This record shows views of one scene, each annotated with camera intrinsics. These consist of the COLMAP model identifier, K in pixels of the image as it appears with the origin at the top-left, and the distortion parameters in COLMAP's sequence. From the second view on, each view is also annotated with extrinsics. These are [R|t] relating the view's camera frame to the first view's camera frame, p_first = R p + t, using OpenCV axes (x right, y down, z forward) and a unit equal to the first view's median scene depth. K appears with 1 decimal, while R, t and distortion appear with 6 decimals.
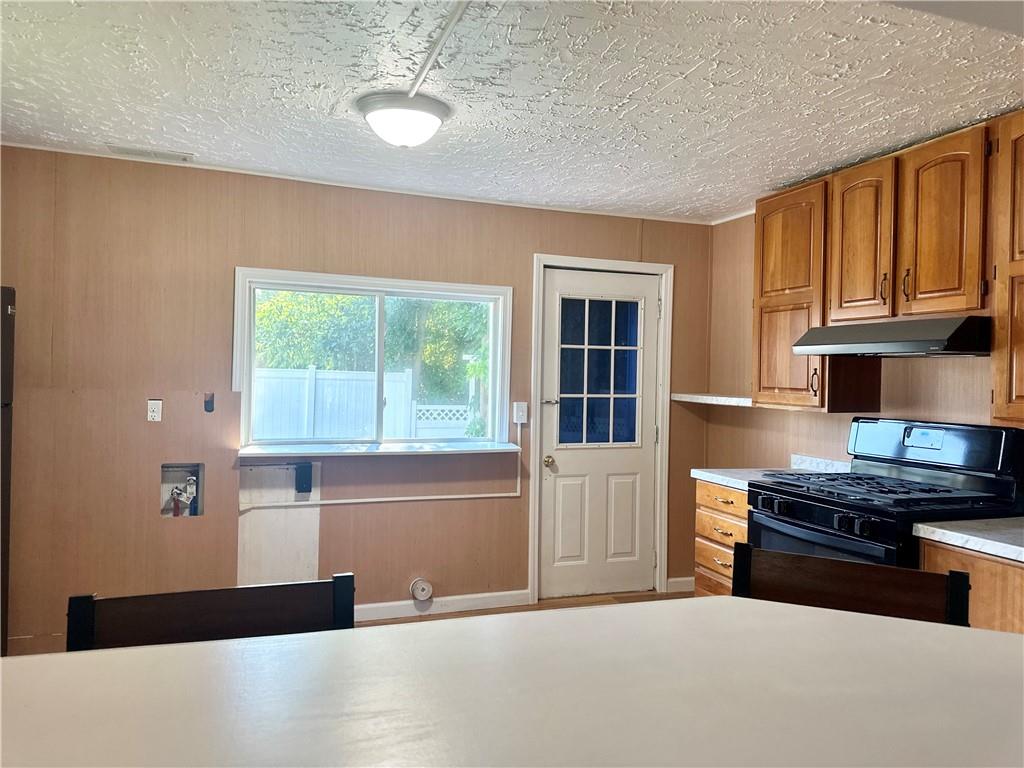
lens RADIAL K [[719.3, 0, 509.2], [0, 719.3, 387.6], [0, 0, 1]] dist [0.088288, -0.105097]
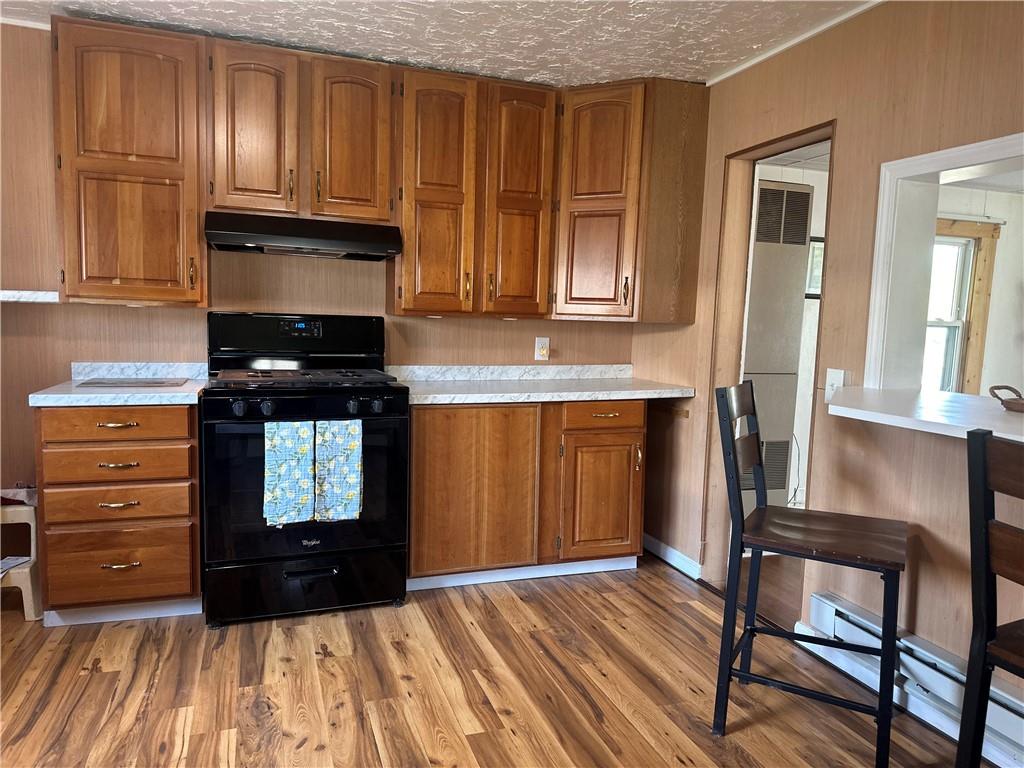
lens RADIAL K [[719.3, 0, 508.1], [0, 719.3, 384.2], [0, 0, 1]] dist [0.088288, -0.105097]
pose [[-0.003429, -0.112956, 0.993594, -0.447424], [-0.012761, 0.993524, 0.112904, 0.020023], [-0.999913, -0.012292, -0.004848, 0.574644]]
